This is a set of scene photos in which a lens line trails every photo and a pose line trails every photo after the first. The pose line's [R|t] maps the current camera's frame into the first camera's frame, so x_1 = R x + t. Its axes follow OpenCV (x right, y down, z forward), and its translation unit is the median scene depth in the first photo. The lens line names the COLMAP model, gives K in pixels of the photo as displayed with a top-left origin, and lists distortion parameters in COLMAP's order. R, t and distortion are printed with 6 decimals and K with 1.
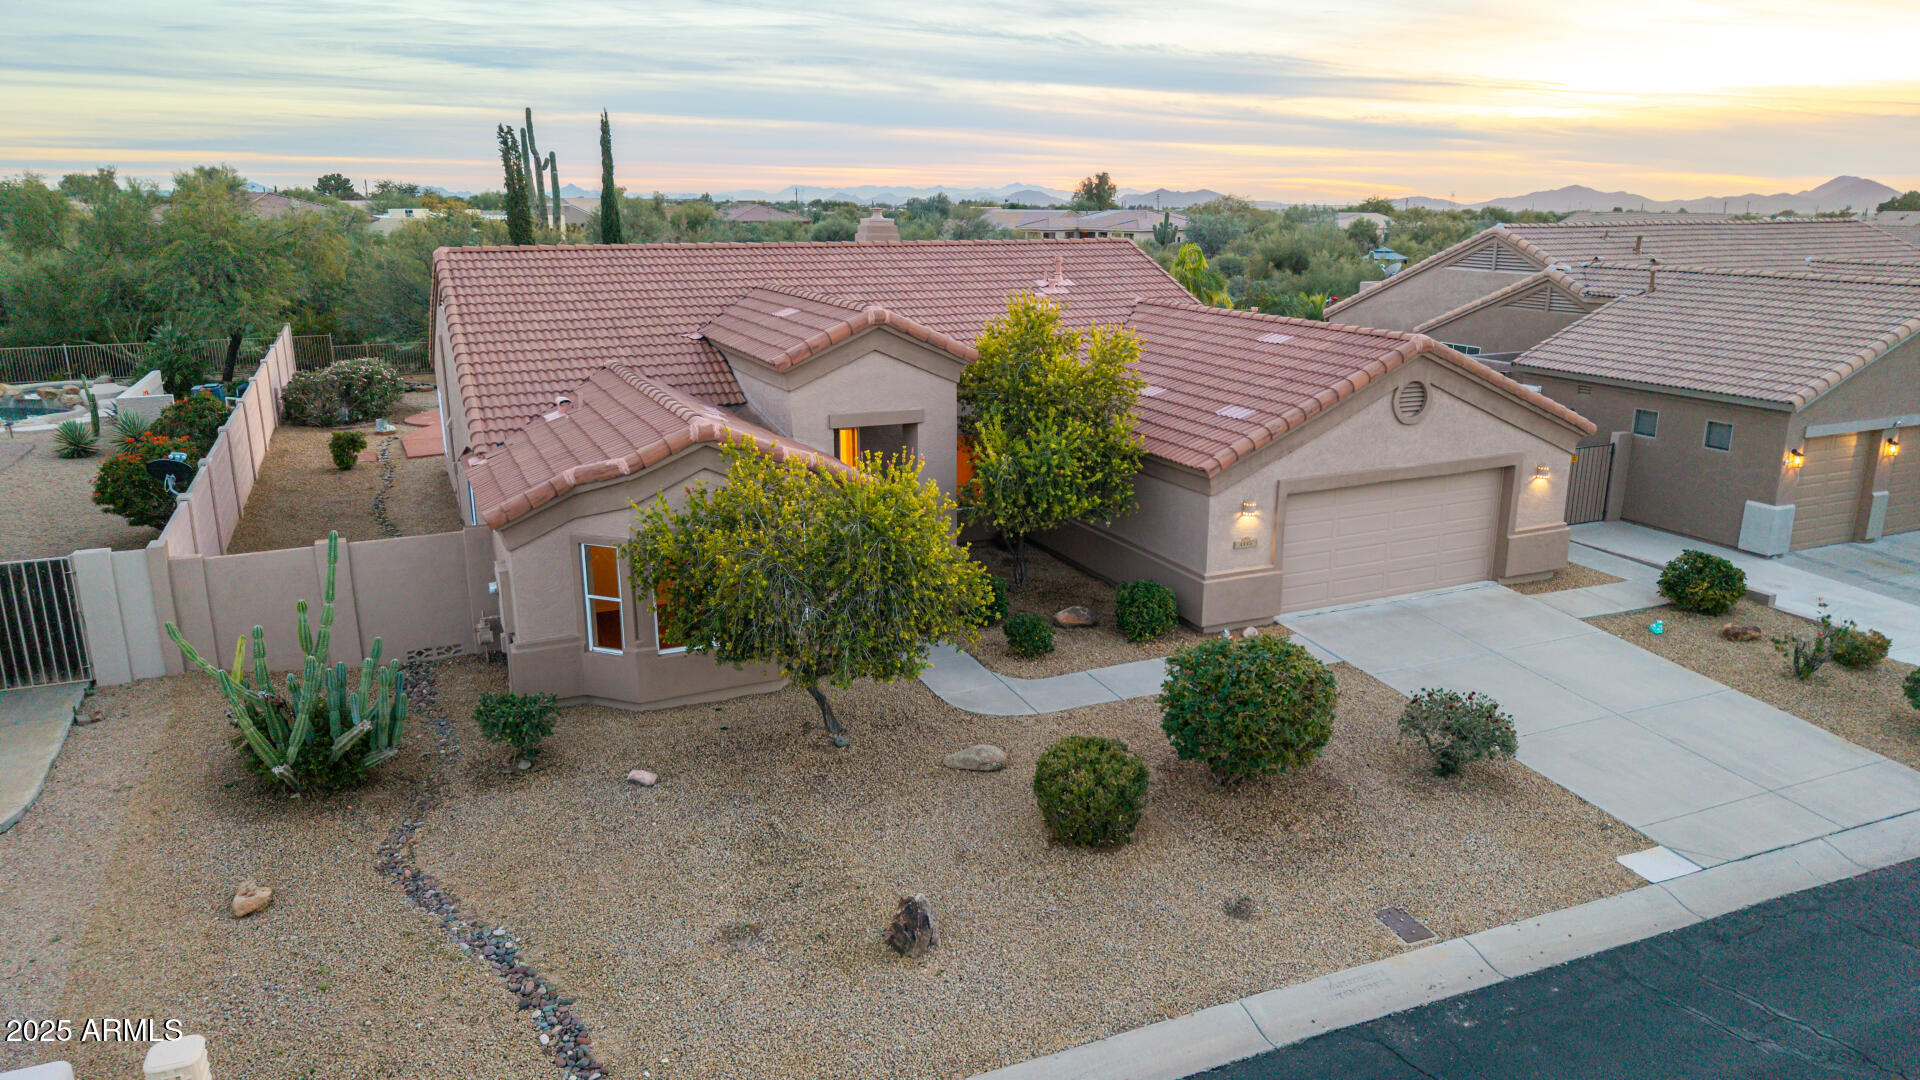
lens RADIAL K [[1241.6, 0, 960.0], [0, 1241.6, 540.0], [0, 0, 1]] dist [0.041756, -0.066546]
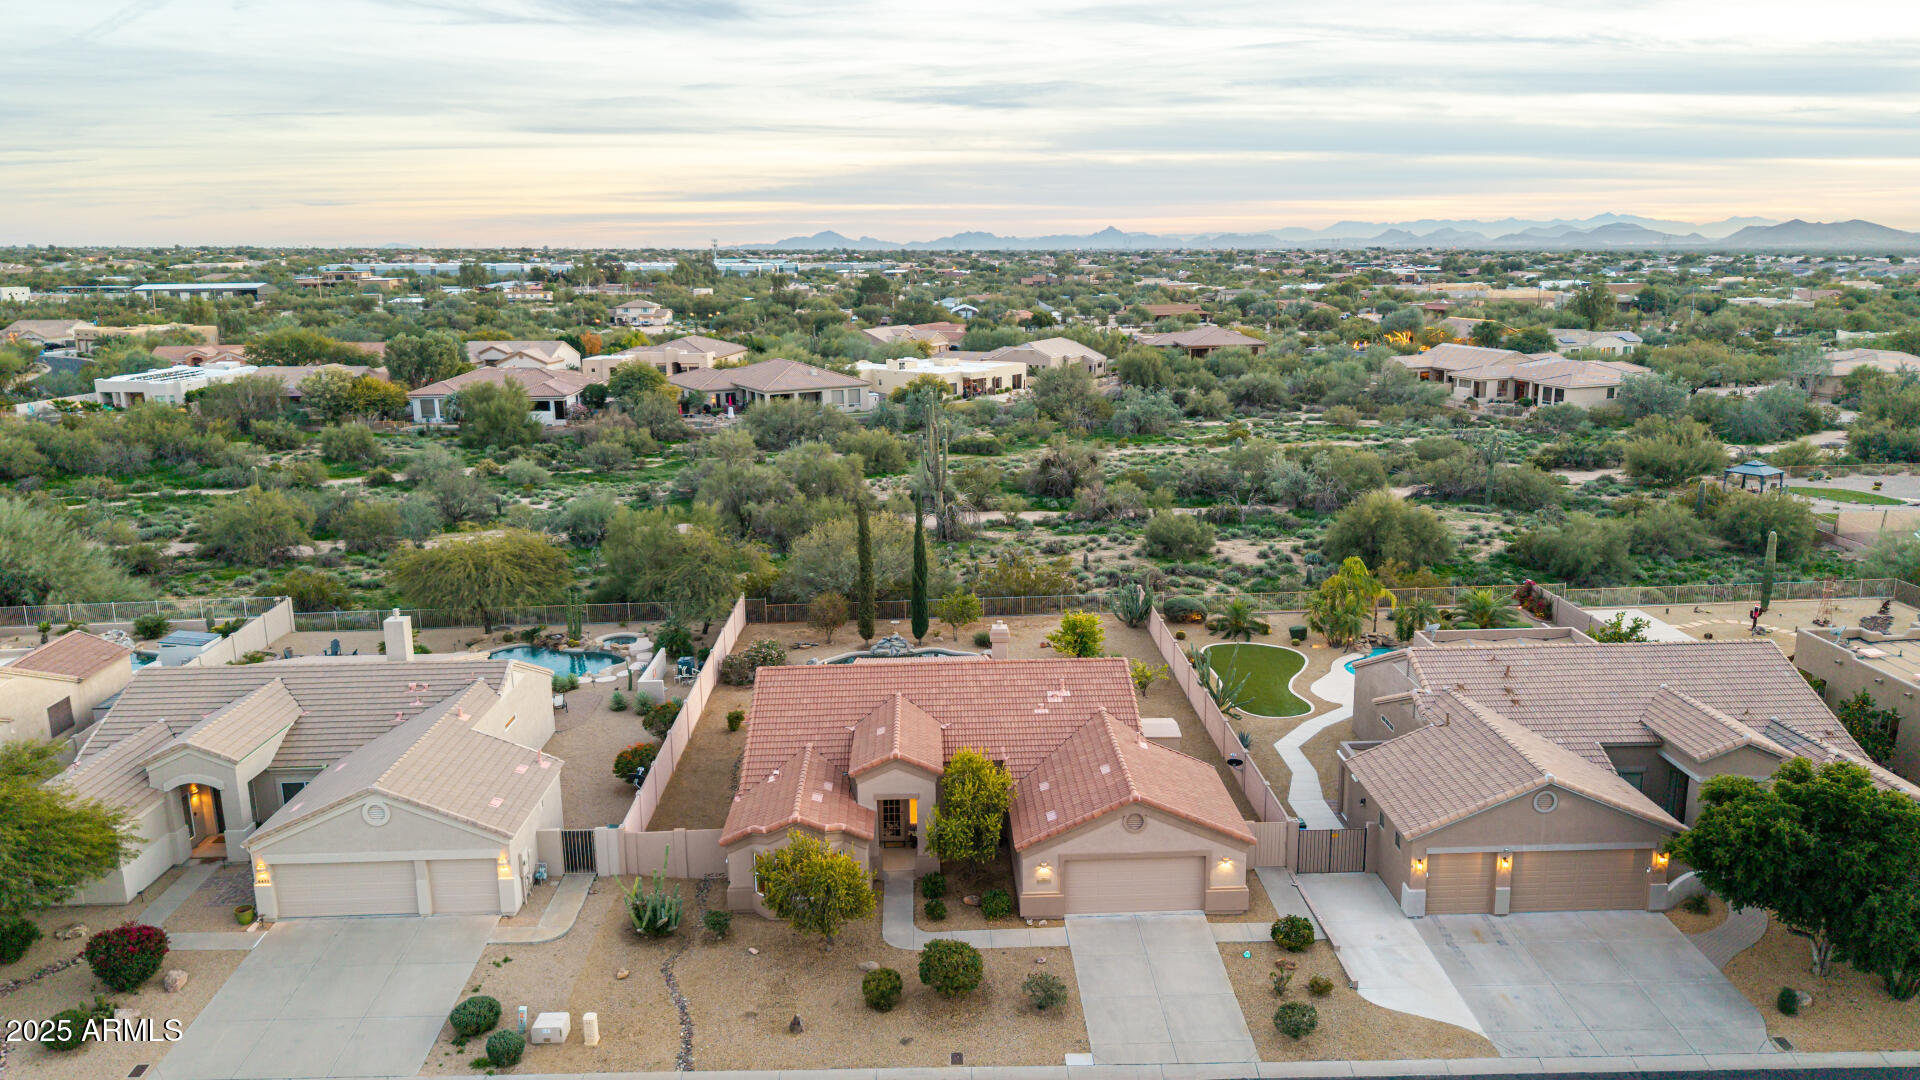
lens RADIAL K [[1241.6, 0, 960.0], [0, 1241.6, 540.0], [0, 0, 1]] dist [0.041756, -0.066546]
pose [[0.927132, 0.059777, -0.369935, 1.101287], [-0.085437, 0.994914, -0.053357, -0.588276], [0.364864, 0.081075, 0.927524, -1.421295]]
